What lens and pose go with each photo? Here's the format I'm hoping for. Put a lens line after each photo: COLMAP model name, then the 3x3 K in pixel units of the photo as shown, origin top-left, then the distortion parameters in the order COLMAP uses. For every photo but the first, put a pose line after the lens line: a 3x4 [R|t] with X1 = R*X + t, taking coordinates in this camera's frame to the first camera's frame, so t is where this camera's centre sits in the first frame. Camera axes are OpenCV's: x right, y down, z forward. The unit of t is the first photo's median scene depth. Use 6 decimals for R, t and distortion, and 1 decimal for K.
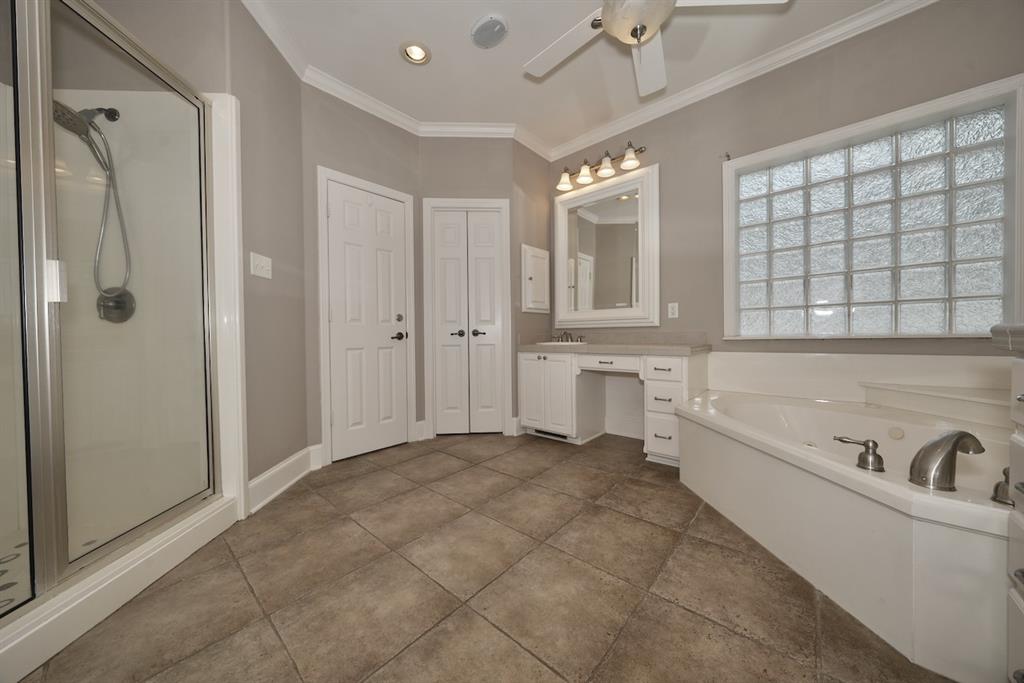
lens RADIAL K [[346.7, 0, 513.9], [0, 346.7, 341.0], [0, 0, 1]] dist [-0.001899, -0.000173]
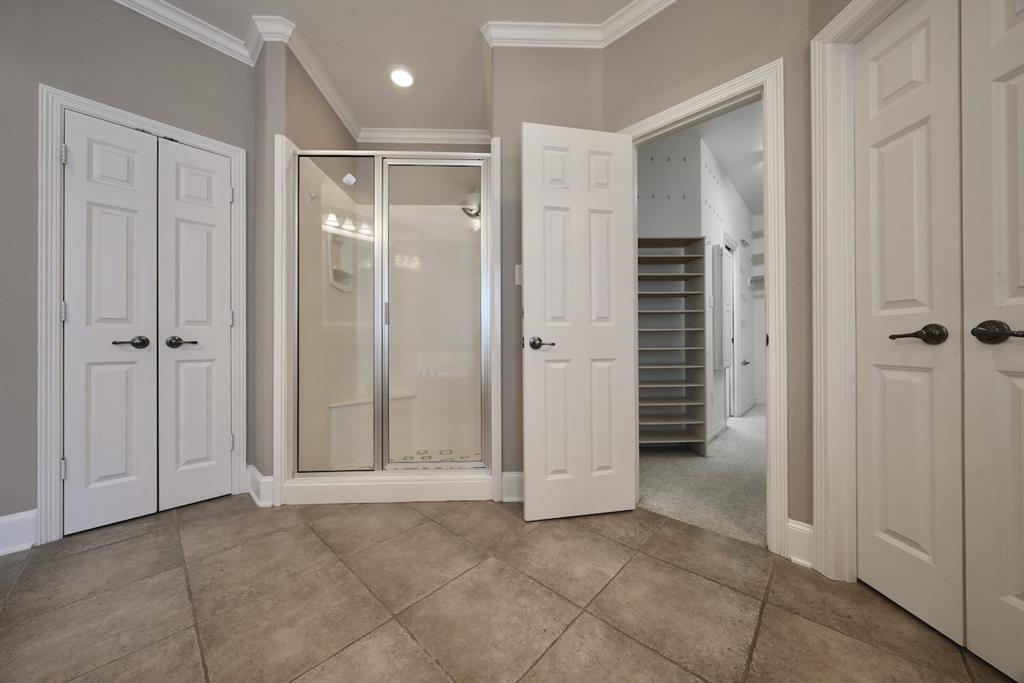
lens RADIAL K [[346.7, 0, 513.9], [0, 346.7, 341.0], [0, 0, 1]] dist [-0.001899, -0.000173]
pose [[-0.029032, 0.010432, -0.999524, 0.427854], [-0.011236, 0.999879, 0.010762, -0.032363], [0.999515, 0.011544, -0.028911, 1.303648]]
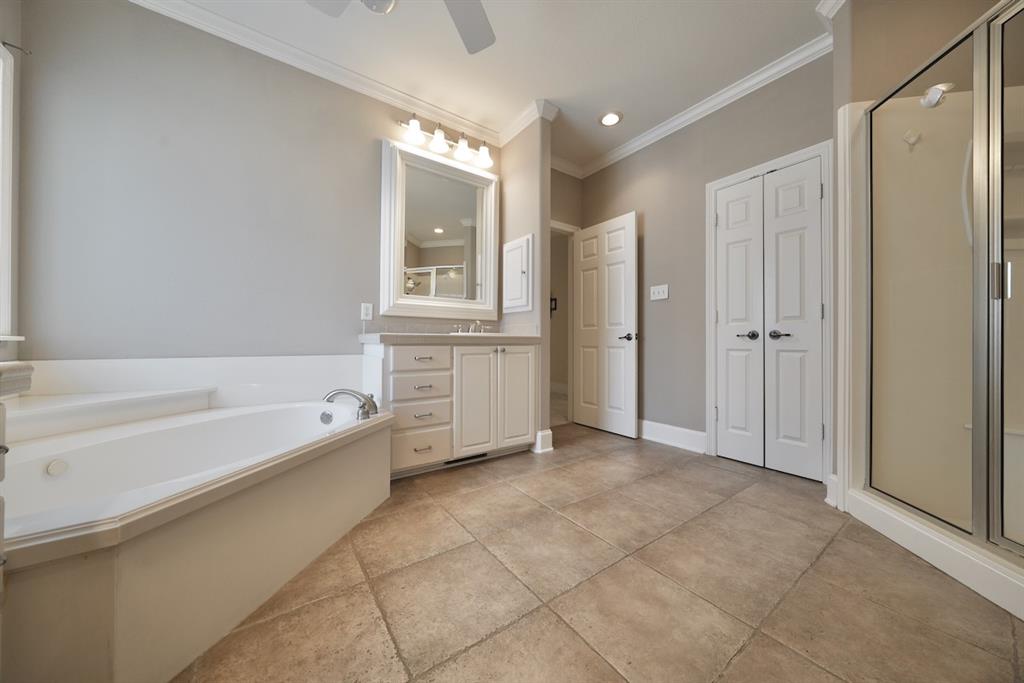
lens RADIAL K [[346.7, 0, 513.9], [0, 346.7, 341.0], [0, 0, 1]] dist [-0.001899, -0.000173]
pose [[-0.973270, 0.010937, 0.229405, -0.031054], [0.013820, 0.999844, 0.010965, -0.005172], [-0.229249, 0.013843, -0.973269, 1.824508]]
